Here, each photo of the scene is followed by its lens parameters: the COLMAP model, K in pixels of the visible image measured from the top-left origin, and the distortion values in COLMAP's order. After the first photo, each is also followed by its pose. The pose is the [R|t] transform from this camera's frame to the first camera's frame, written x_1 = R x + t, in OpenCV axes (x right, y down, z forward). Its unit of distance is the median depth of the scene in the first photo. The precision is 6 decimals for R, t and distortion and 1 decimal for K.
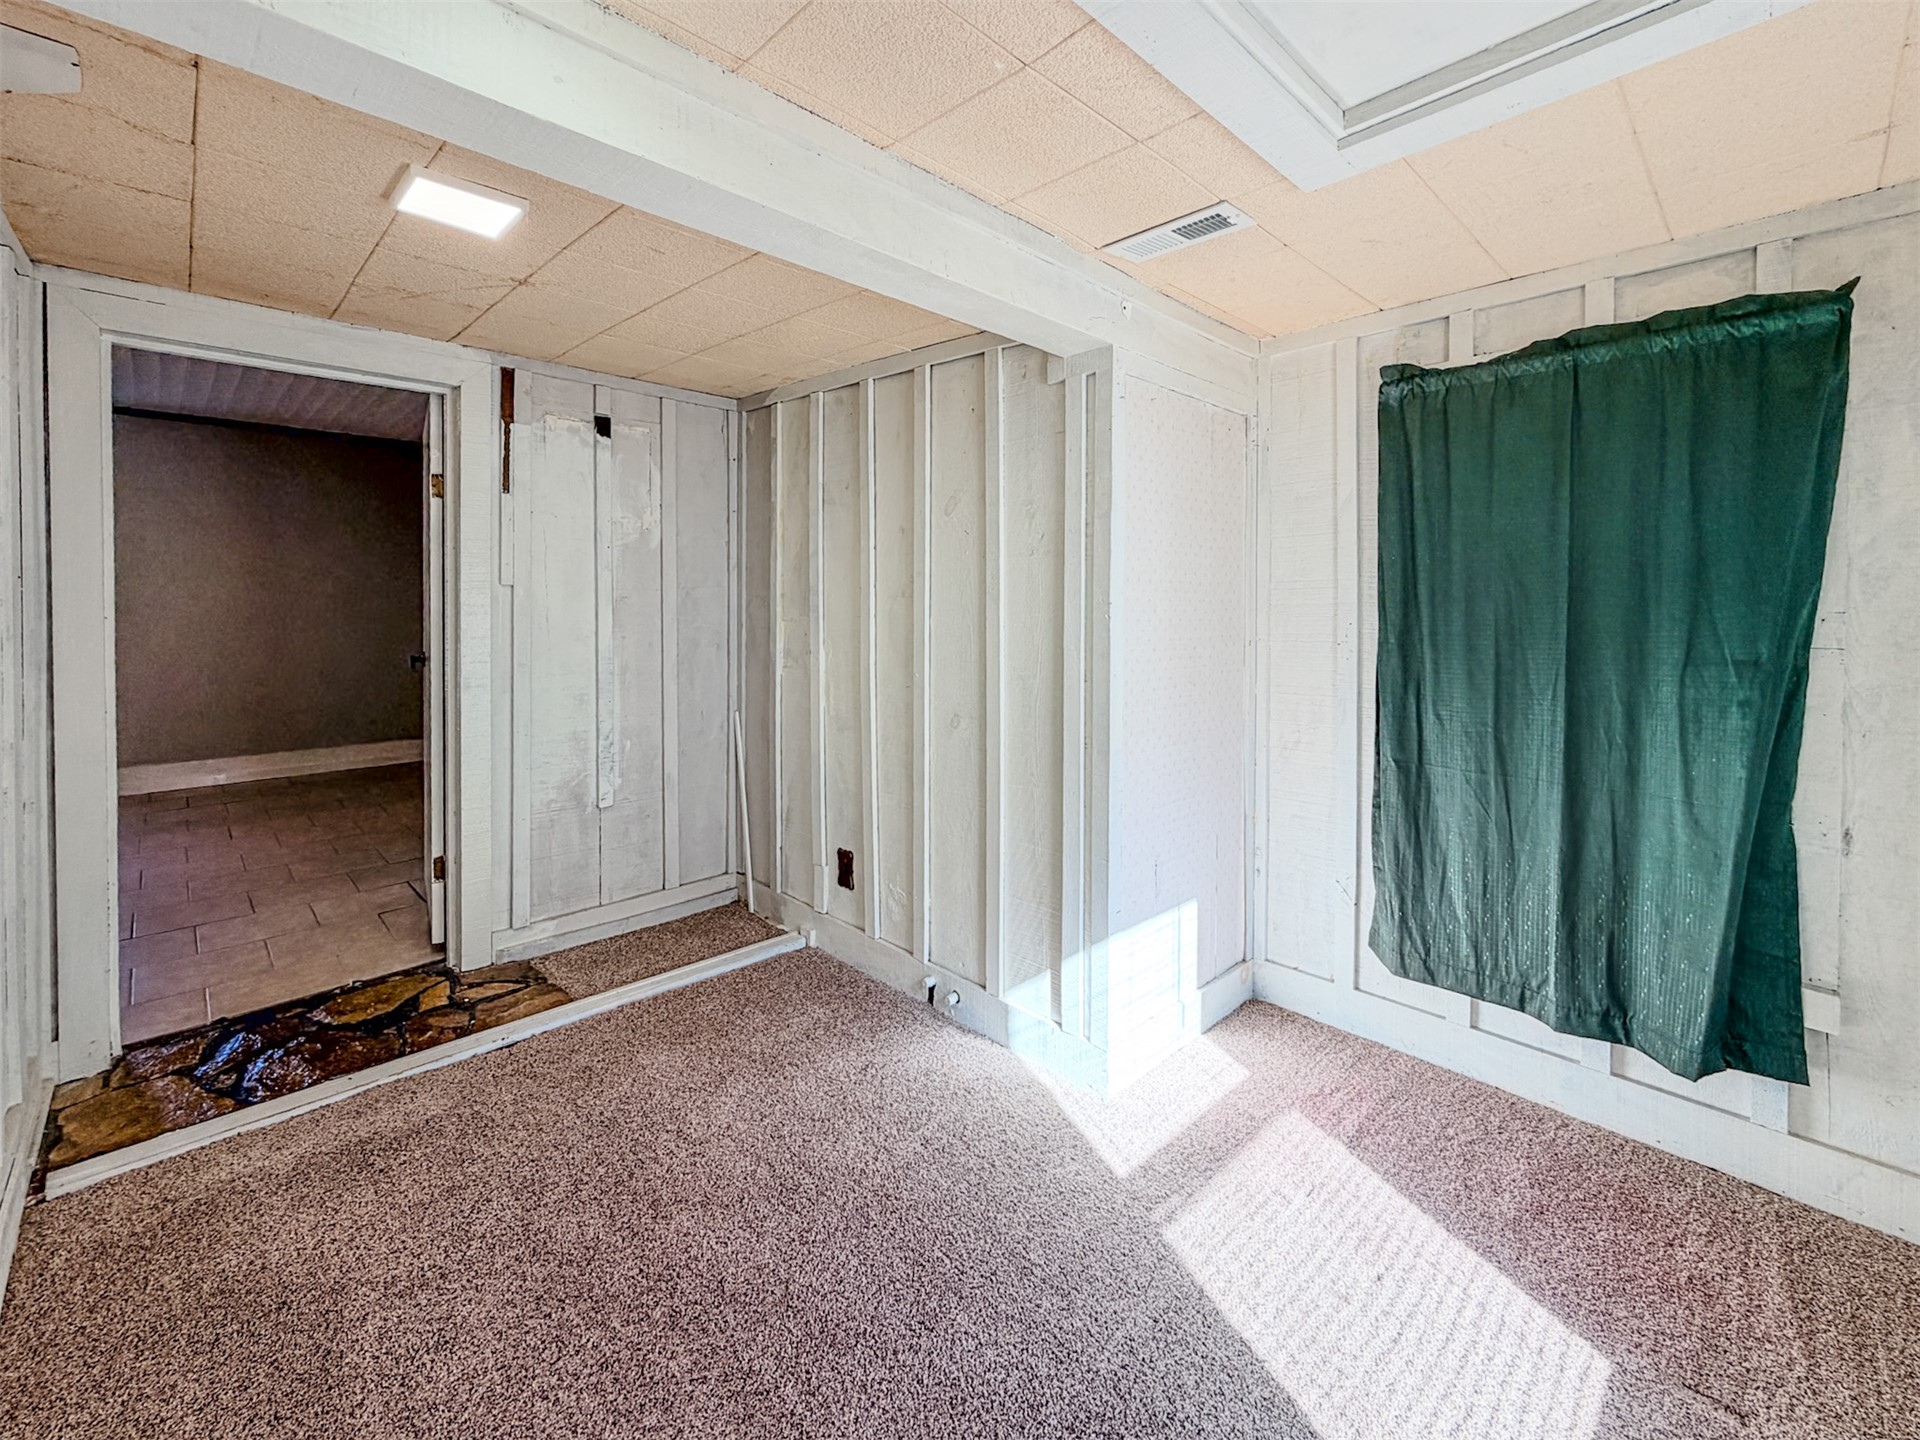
lens RADIAL K [[800.4, 0, 967.2], [0, 800.4, 666.4], [0, 0, 1]] dist [-0.000450, -0.000213]
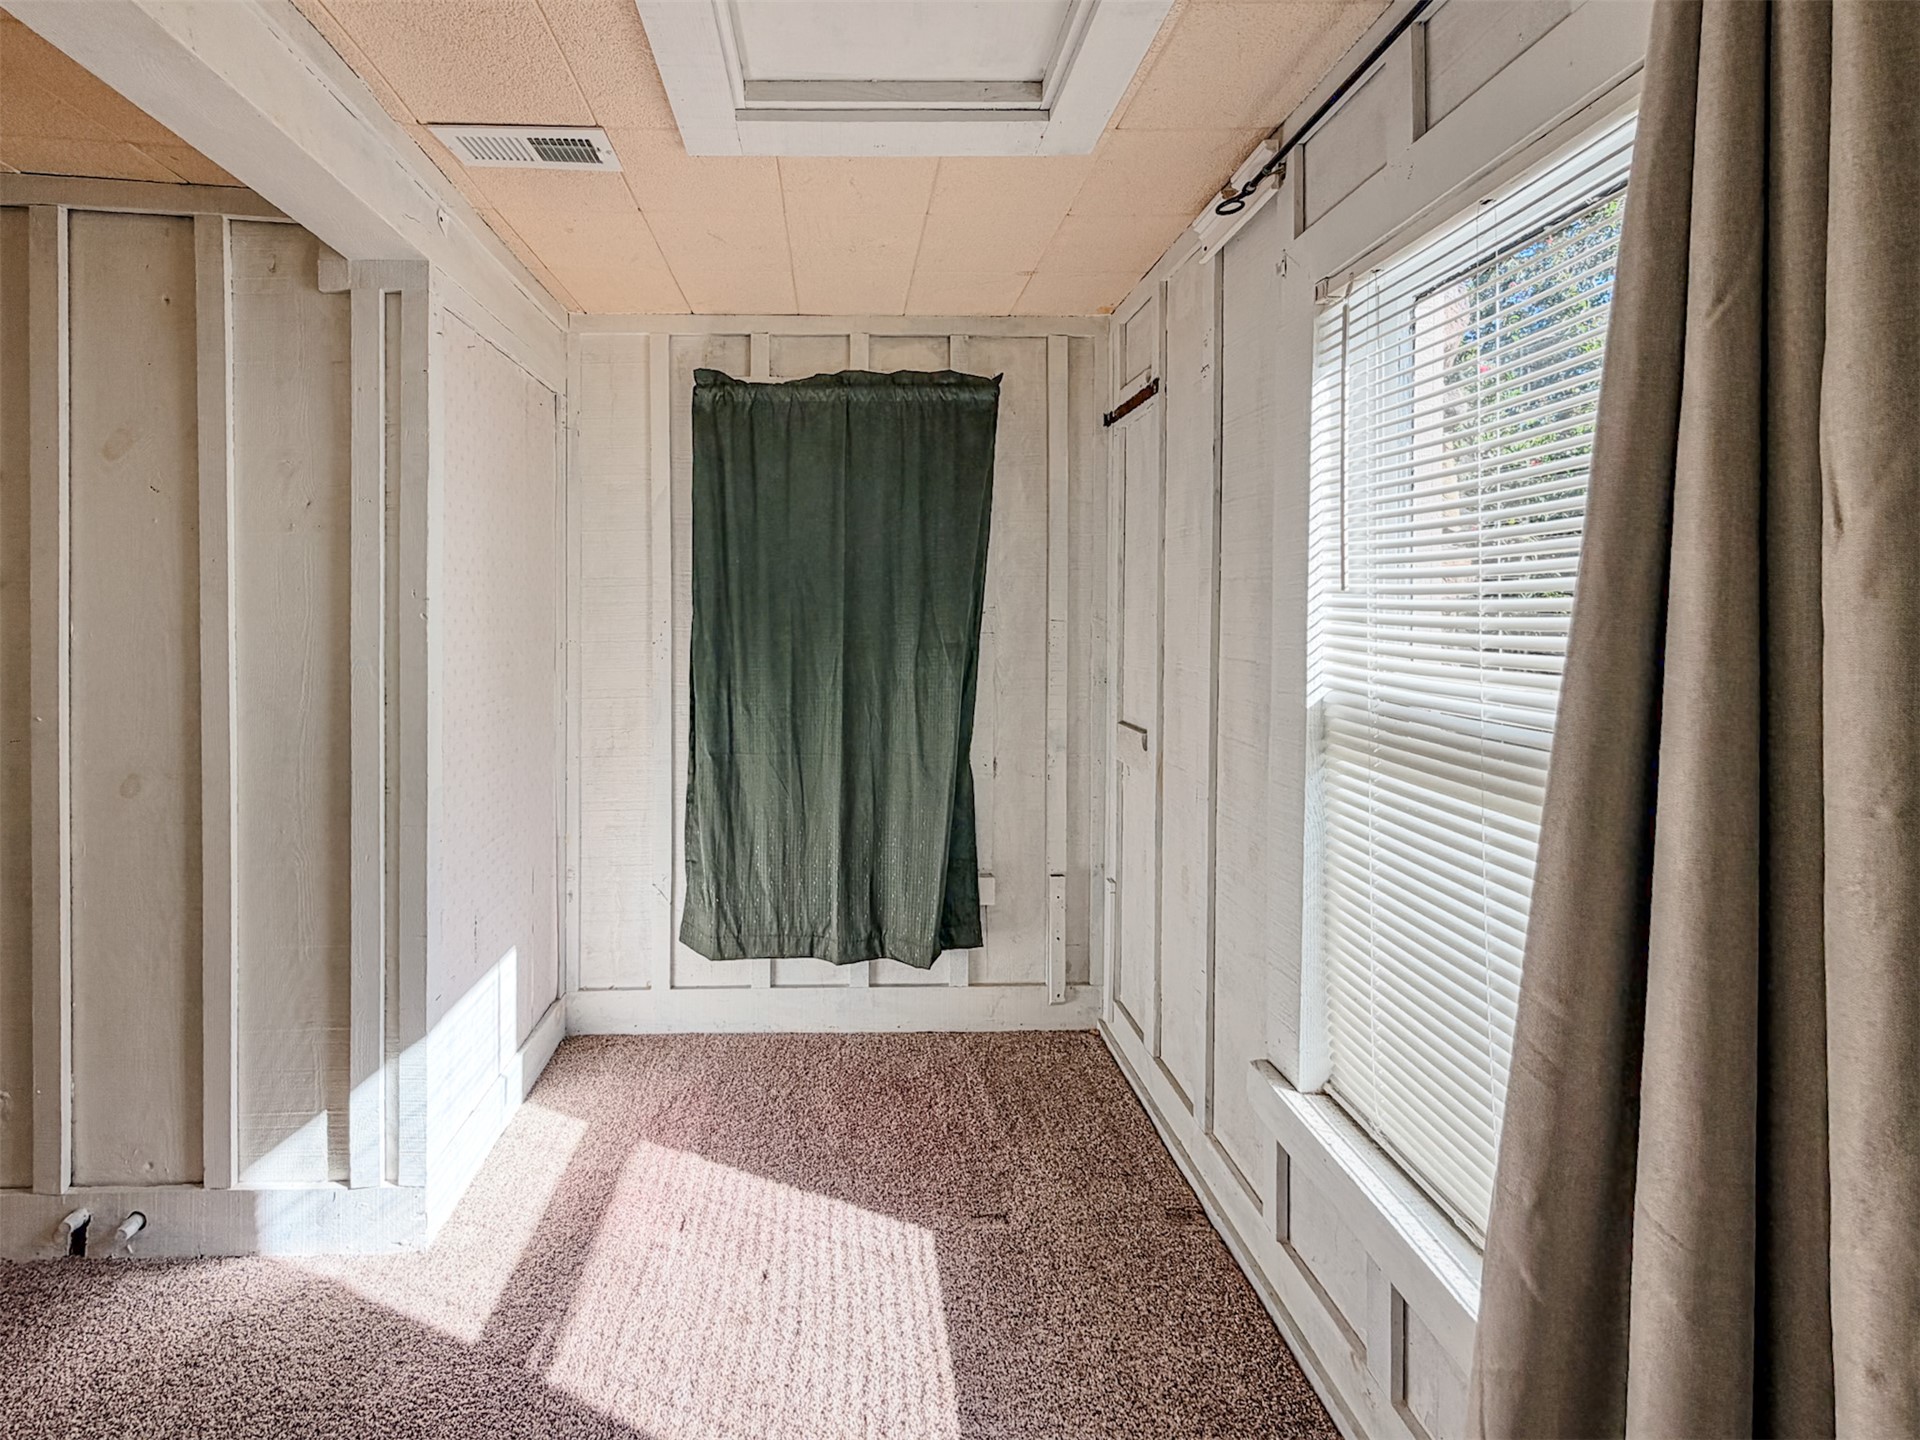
lens RADIAL K [[803.0, 0, 868.4], [0, 803.0, 641.3], [0, 0, 1]] dist [0.005329, -0.000824]
pose [[0.686354, -0.033324, 0.726504, -0.073270], [0.060801, 0.998082, -0.011660, -0.002356], [-0.724722, 0.052175, 0.687064, 0.131488]]
